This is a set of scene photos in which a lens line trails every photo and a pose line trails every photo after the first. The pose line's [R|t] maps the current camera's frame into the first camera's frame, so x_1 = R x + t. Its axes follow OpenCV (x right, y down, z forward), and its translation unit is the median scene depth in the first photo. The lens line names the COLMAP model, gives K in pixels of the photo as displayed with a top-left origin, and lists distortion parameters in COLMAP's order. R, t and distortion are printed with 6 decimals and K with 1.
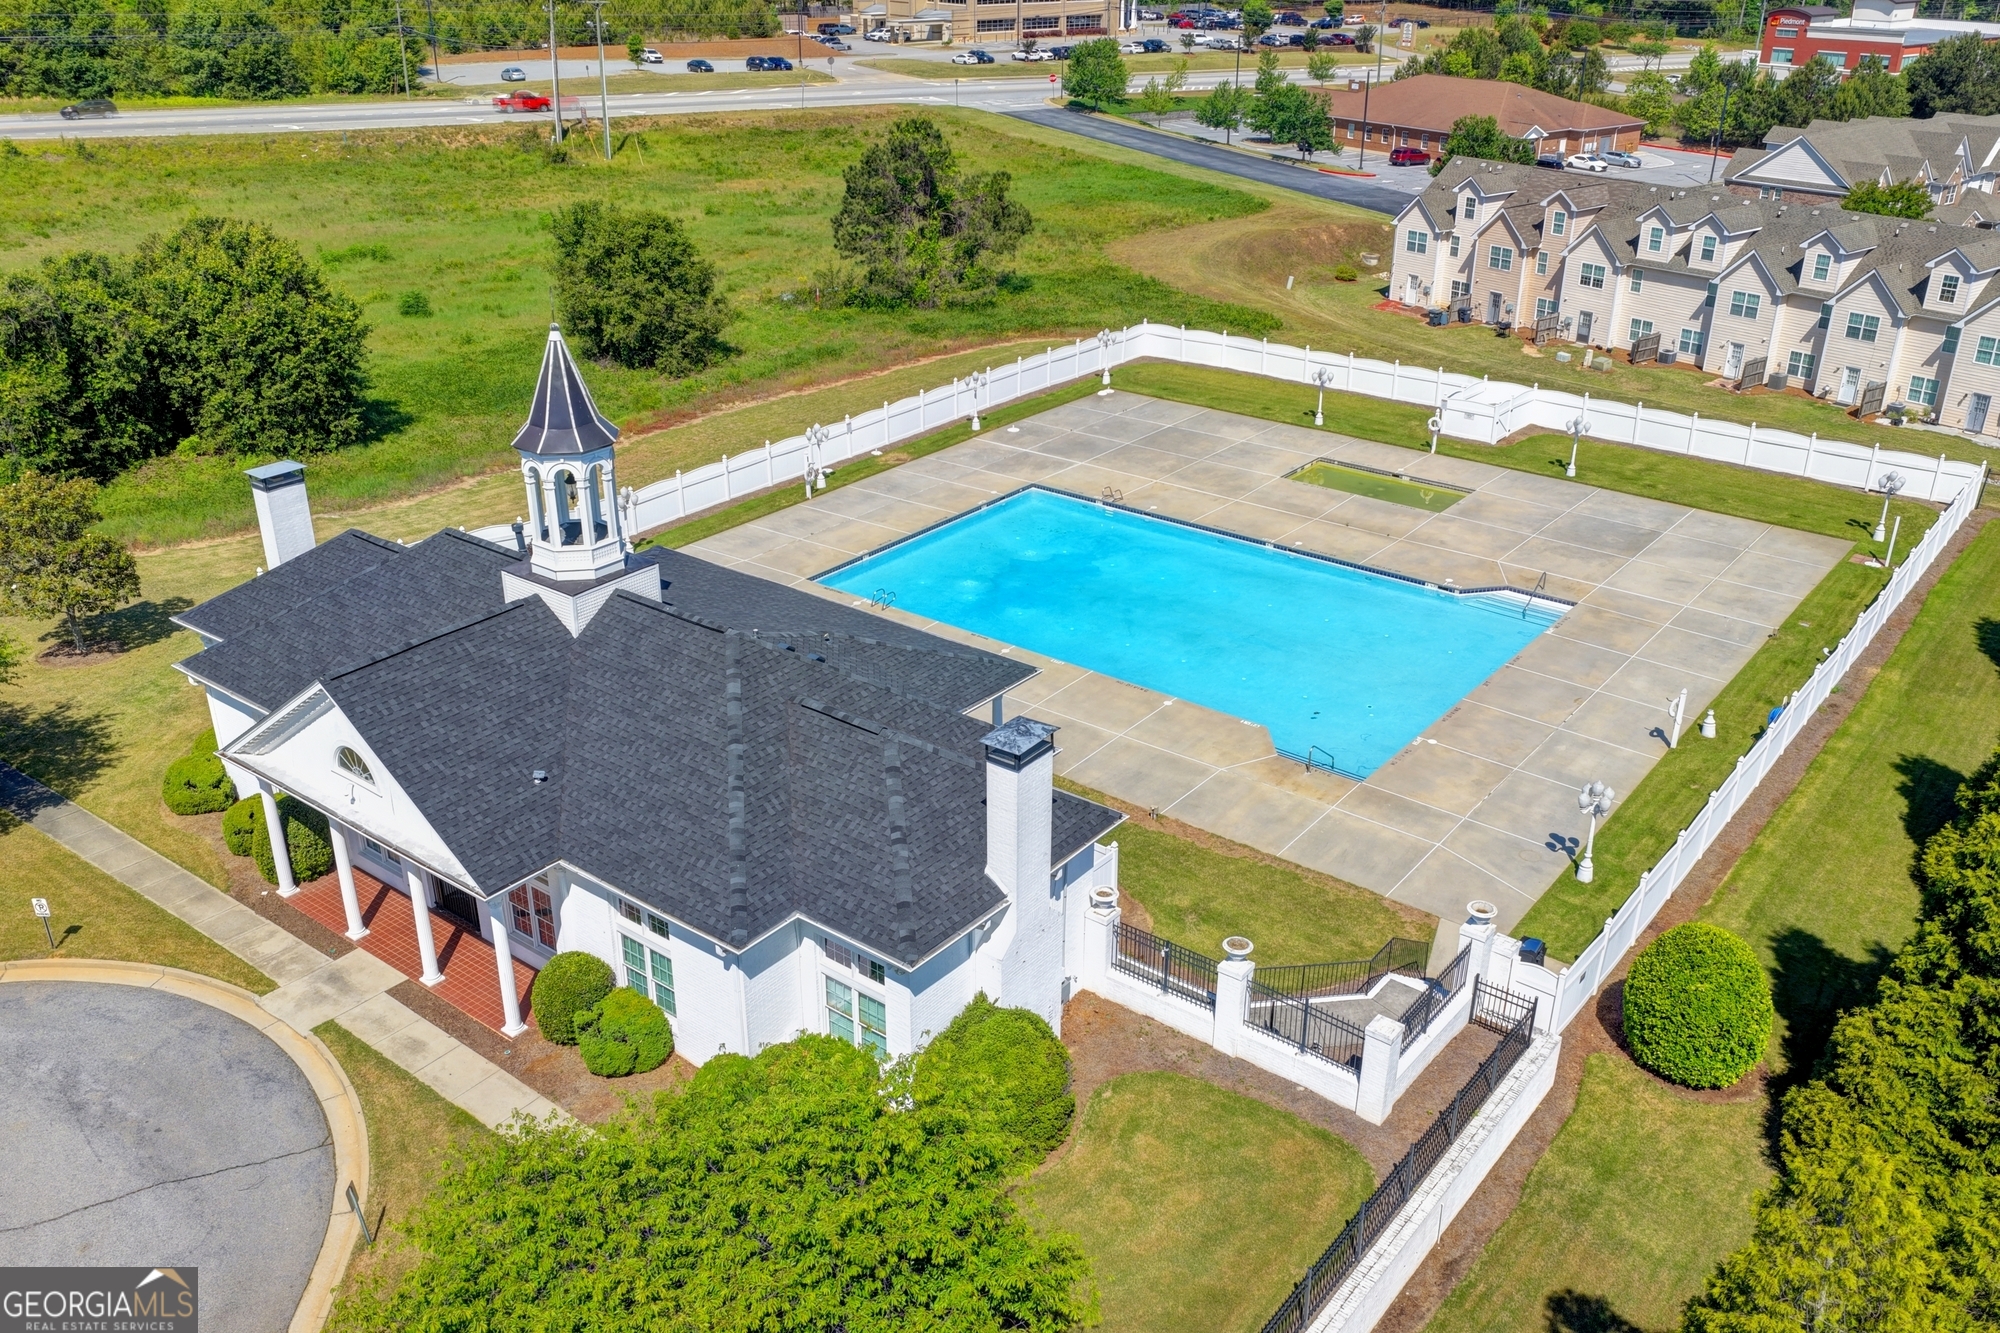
lens RADIAL K [[1660.7, 0, 1008.6], [0, 1660.7, 672.1], [0, 0, 1]] dist [-0.014192, 0.043313]
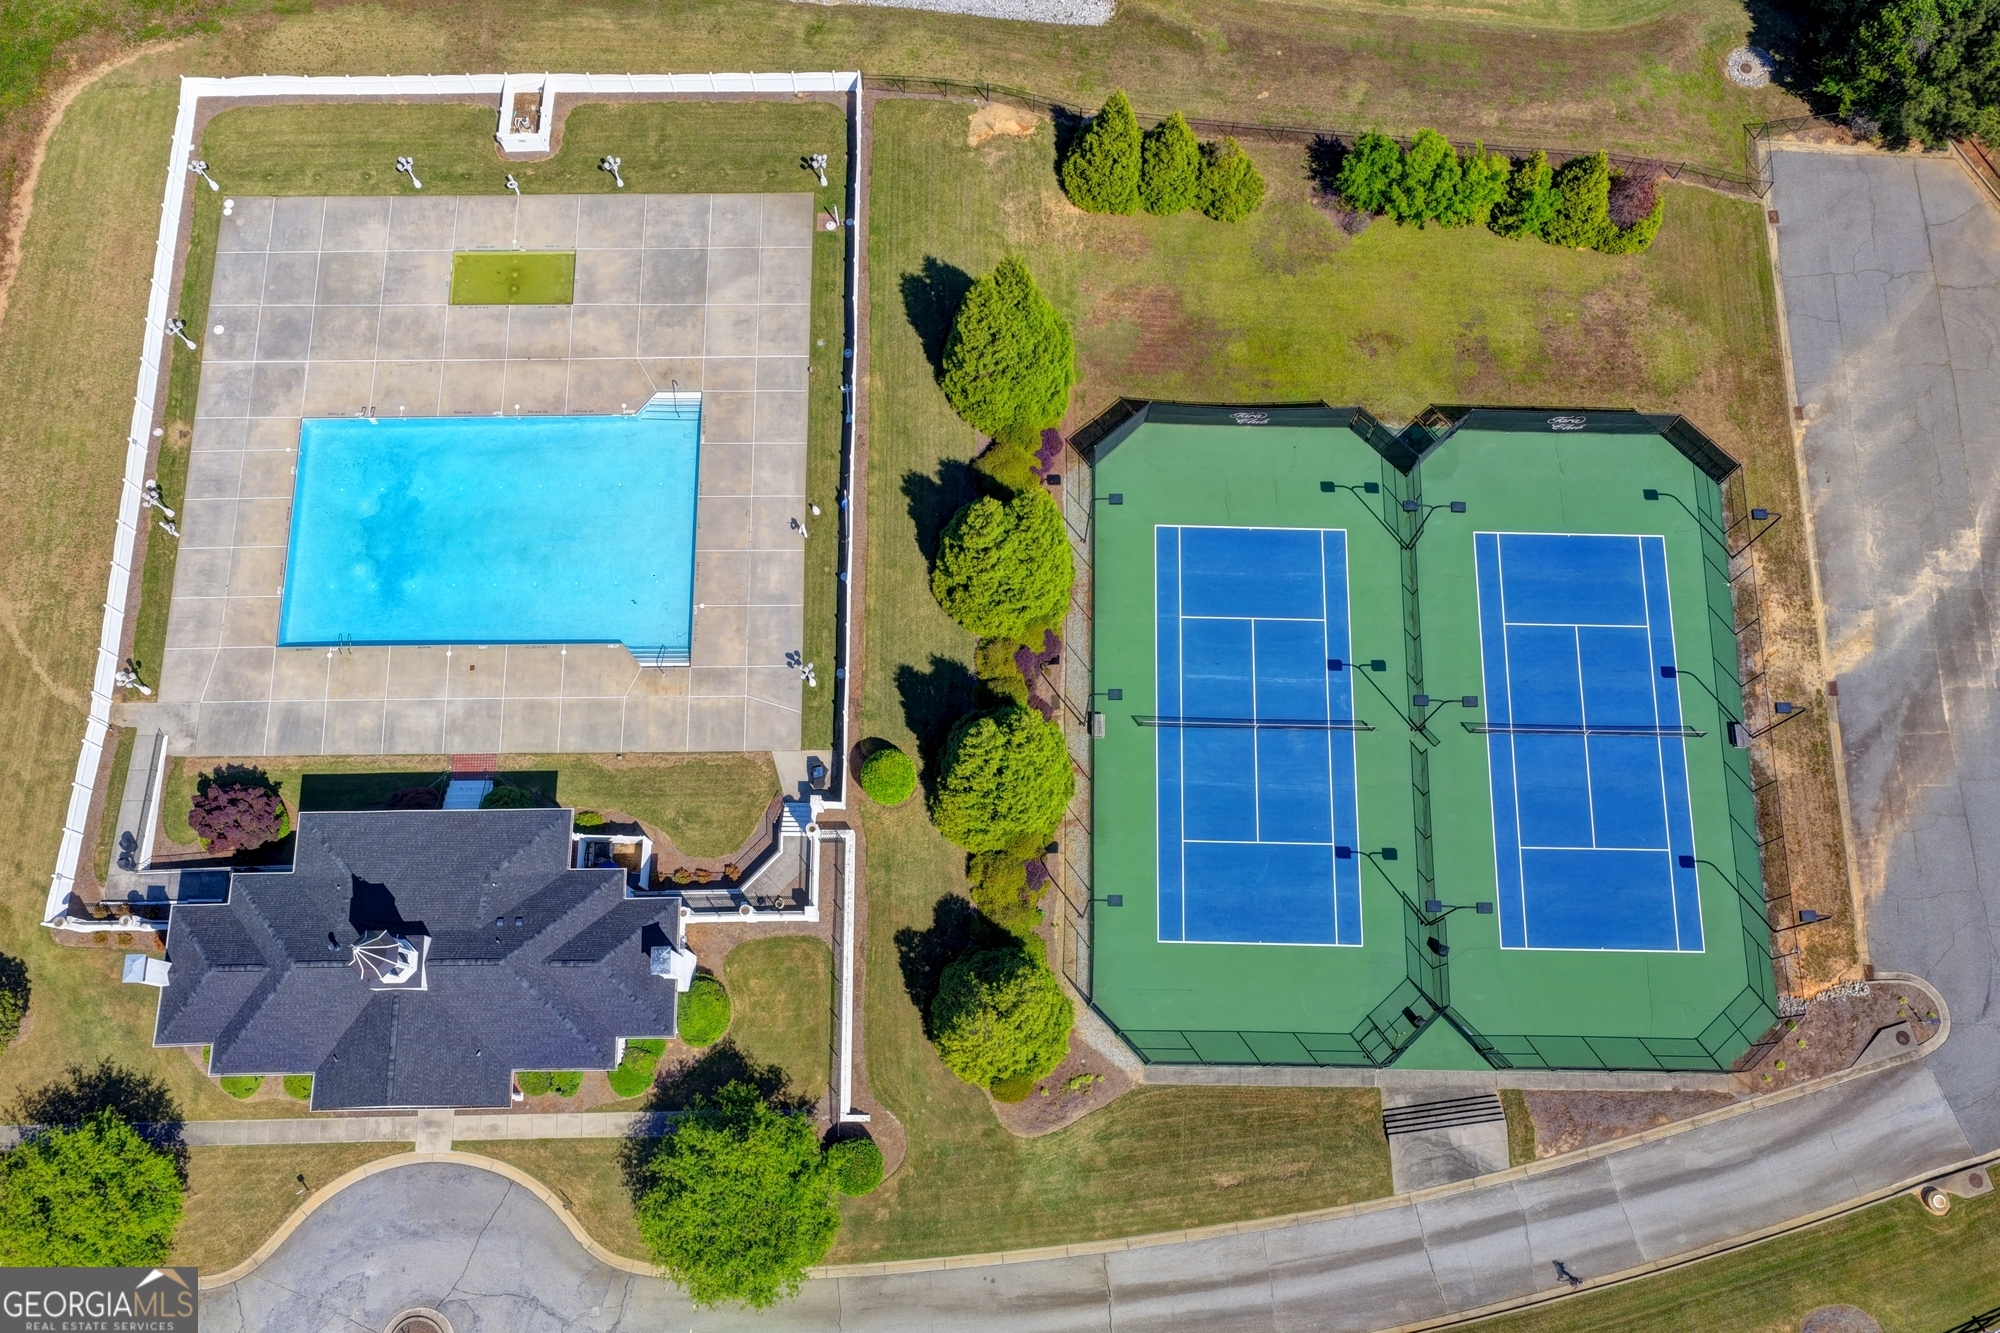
lens RADIAL K [[1660.7, 0, 1008.6], [0, 1660.7, 672.1], [0, 0, 1]] dist [-0.014192, 0.043313]
pose [[0.783112, -0.597612, 0.172033, 0.100418], [0.260668, 0.566598, 0.781677, -0.827761], [-0.564613, -0.567297, 0.599488, -0.238321]]
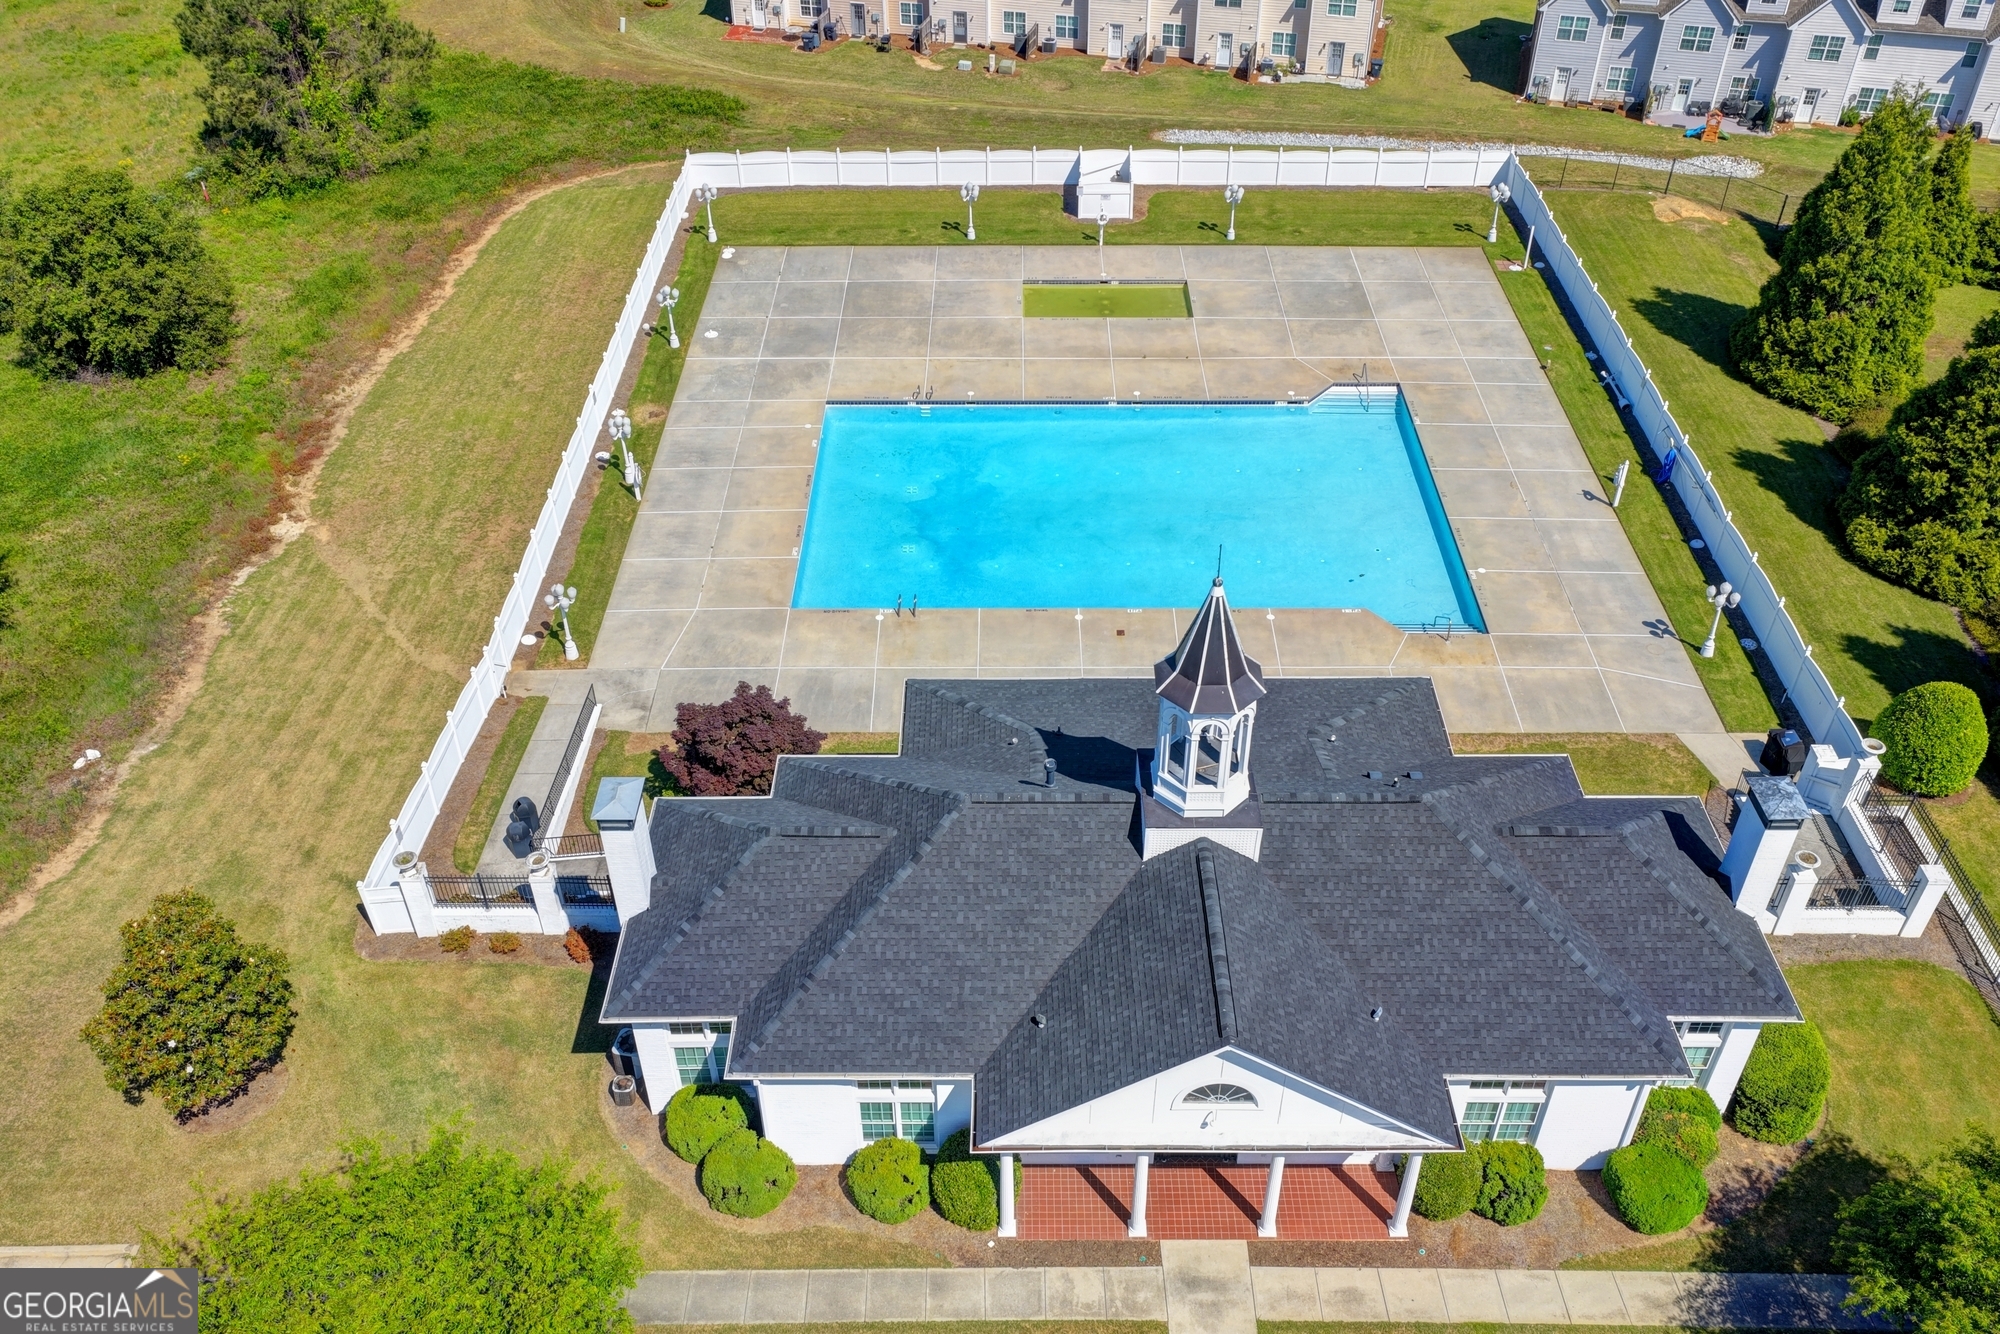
lens RADIAL K [[1660.7, 0, 1008.6], [0, 1660.7, 672.6], [0, 0, 1]] dist [-0.014192, 0.043313]
pose [[0.792782, -0.386913, 0.470951, -0.369781], [0.263226, 0.914247, 0.308000, -0.214595], [-0.549735, -0.120211, 0.826645, 0.135010]]
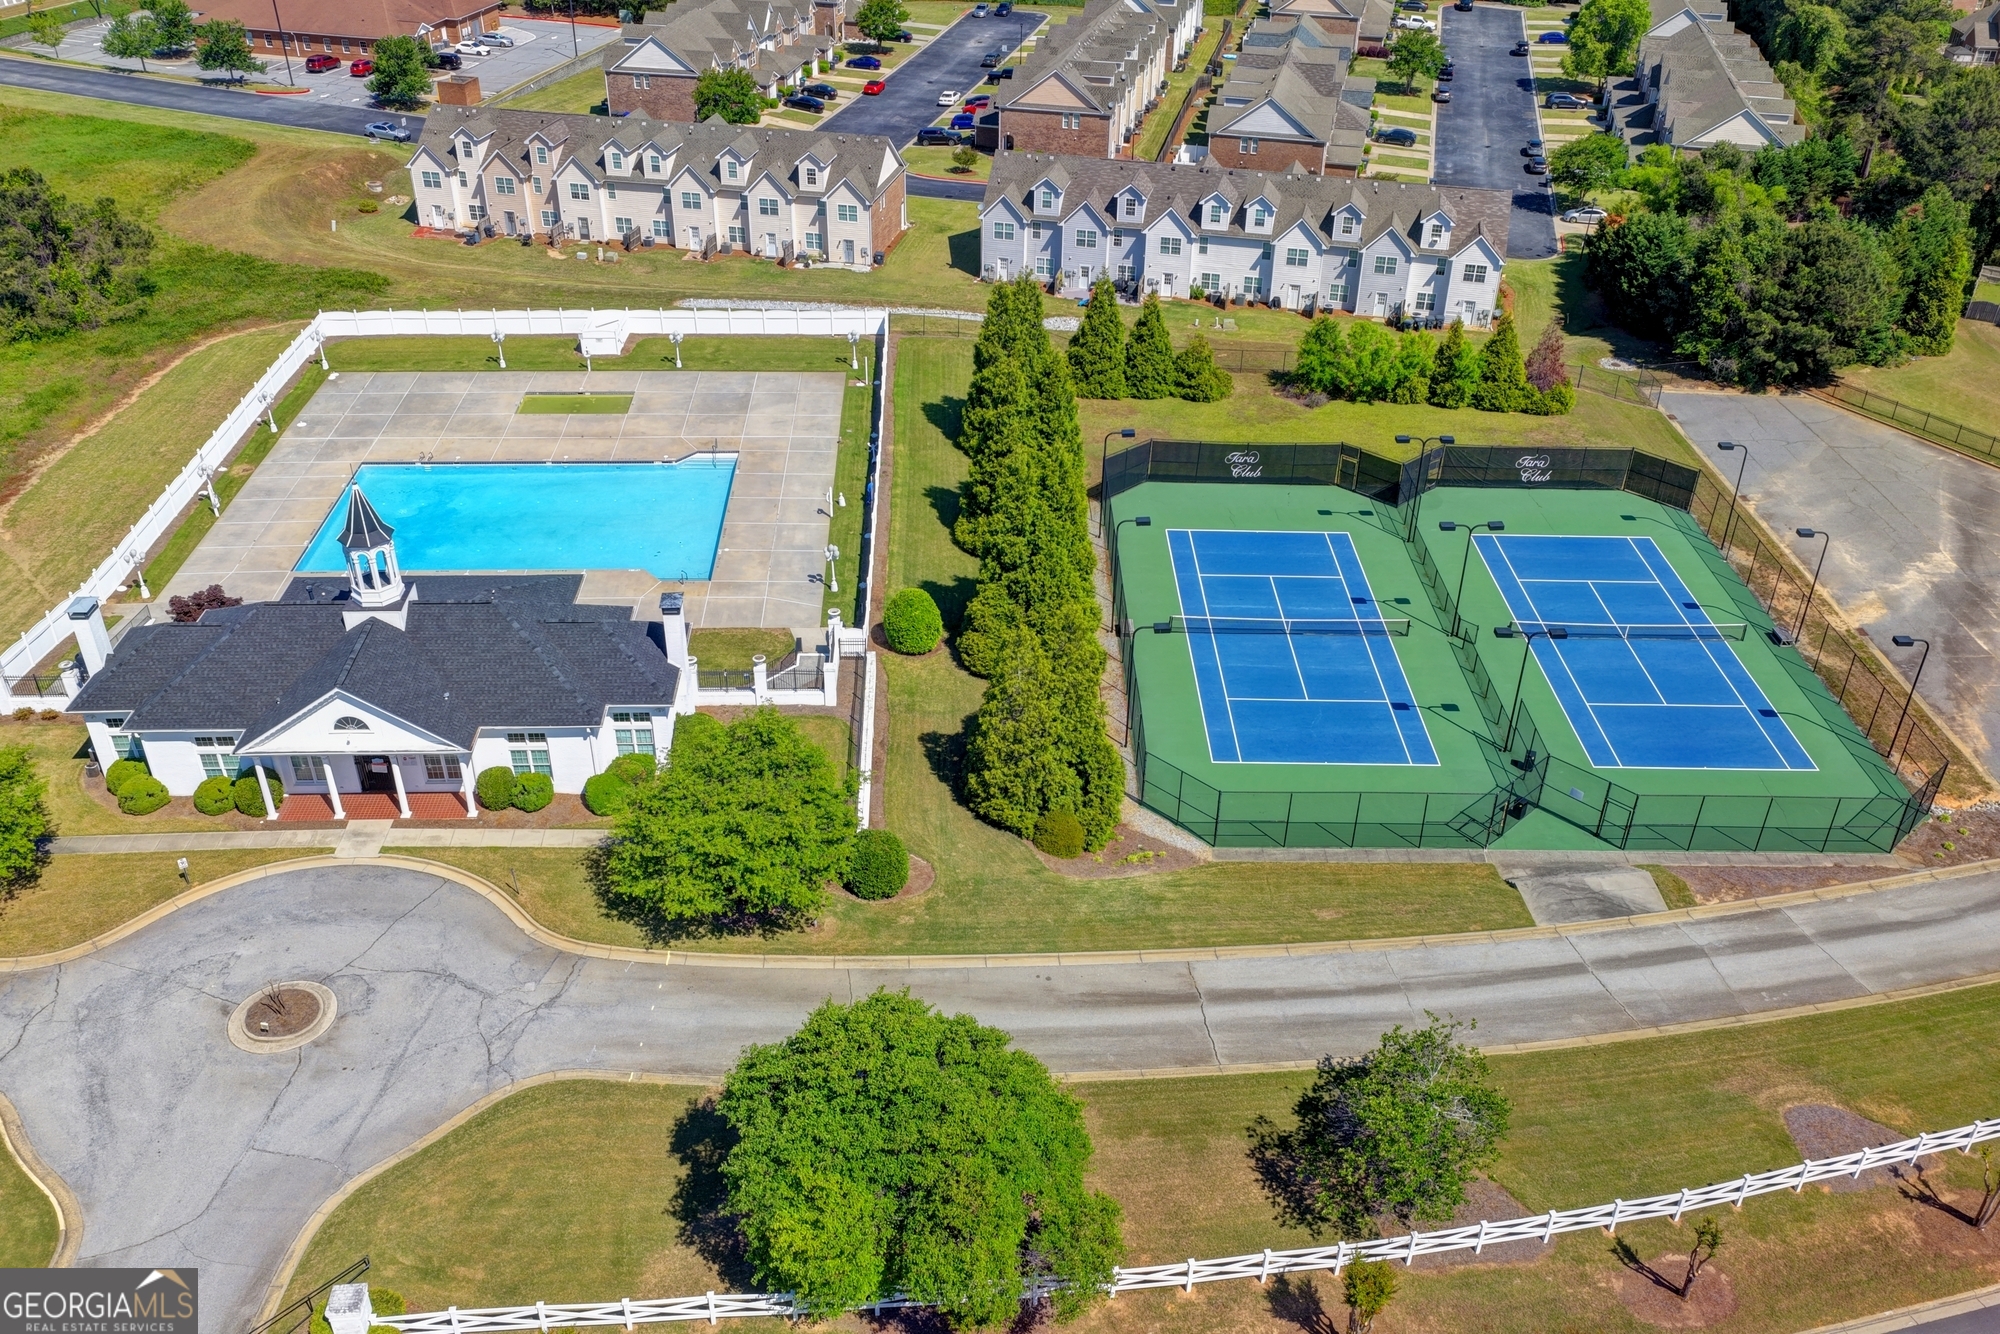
lens RADIAL K [[1660.7, 0, 1008.6], [0, 1660.7, 672.6], [0, 0, 1]] dist [-0.014192, 0.043313]
pose [[0.763226, -0.341170, 0.548716, -0.377300], [0.261686, 0.939682, 0.220271, -0.102420], [-0.590768, -0.024525, 0.806469, -0.468247]]
